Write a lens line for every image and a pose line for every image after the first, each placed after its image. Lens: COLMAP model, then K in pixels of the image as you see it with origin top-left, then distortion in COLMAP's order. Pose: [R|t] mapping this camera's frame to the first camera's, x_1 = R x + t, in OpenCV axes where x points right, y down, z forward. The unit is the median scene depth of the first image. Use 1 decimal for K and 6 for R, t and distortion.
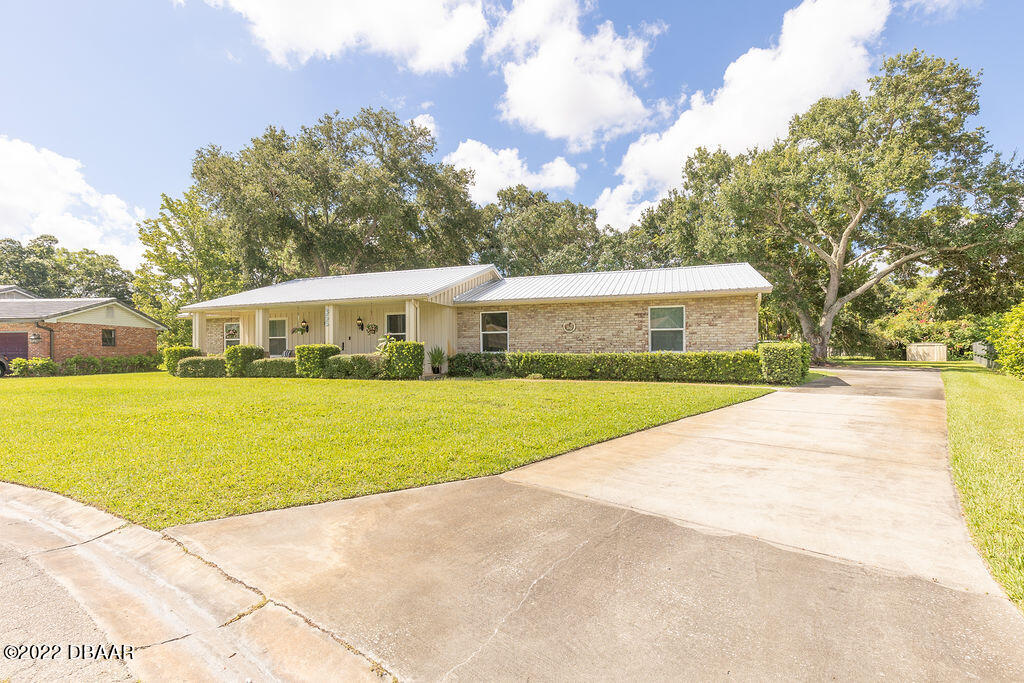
lens RADIAL K [[468.3, 0, 510.0], [0, 468.3, 344.5], [0, 0, 1]] dist [0.000103, 0.004201]
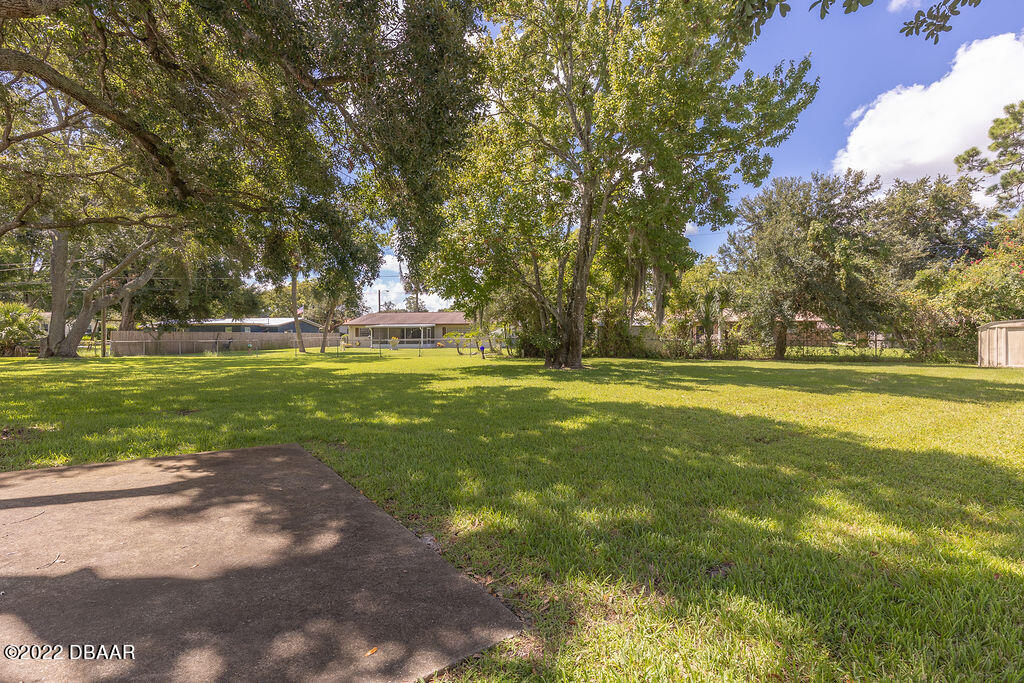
lens RADIAL K [[468.3, 0, 510.0], [0, 468.3, 344.5], [0, 0, 1]] dist [0.000103, 0.004201]
pose [[0.981214, 0.006867, -0.192802, 0.532665], [-0.002193, 0.999699, 0.024443, 0.008729], [0.192912, -0.023561, 0.980933, 0.527603]]
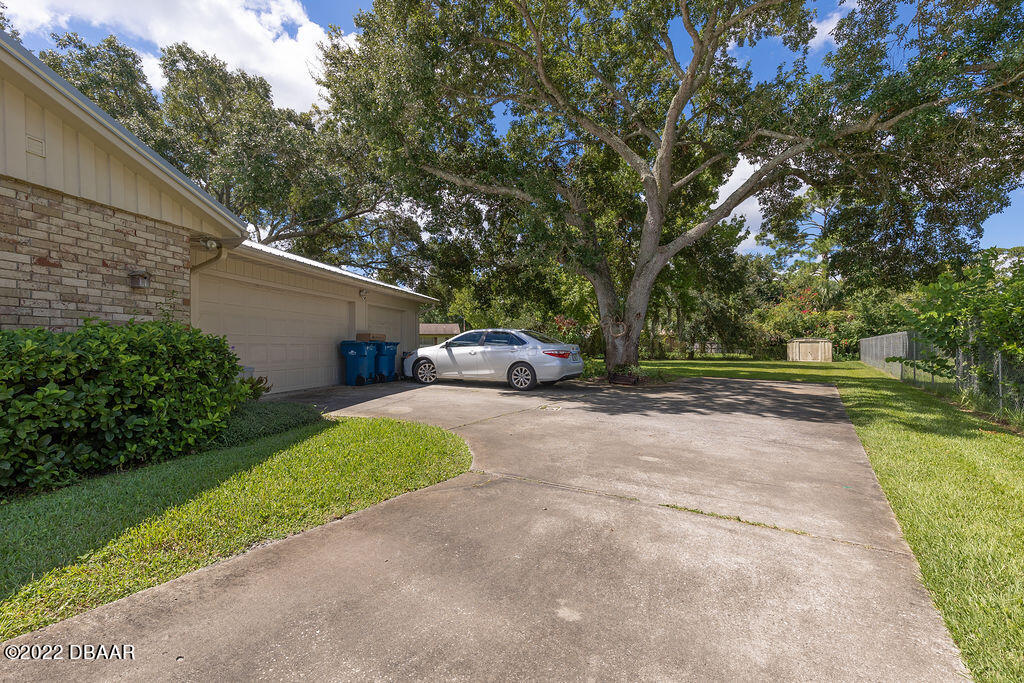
lens RADIAL K [[468.3, 0, 510.0], [0, 468.3, 344.5], [0, 0, 1]] dist [0.000103, 0.004201]
pose [[0.987281, 0.007326, 0.158817, 0.260199], [-0.009736, 0.999849, 0.014405, 0.000527], [-0.158687, -0.015768, 0.987203, 0.296315]]
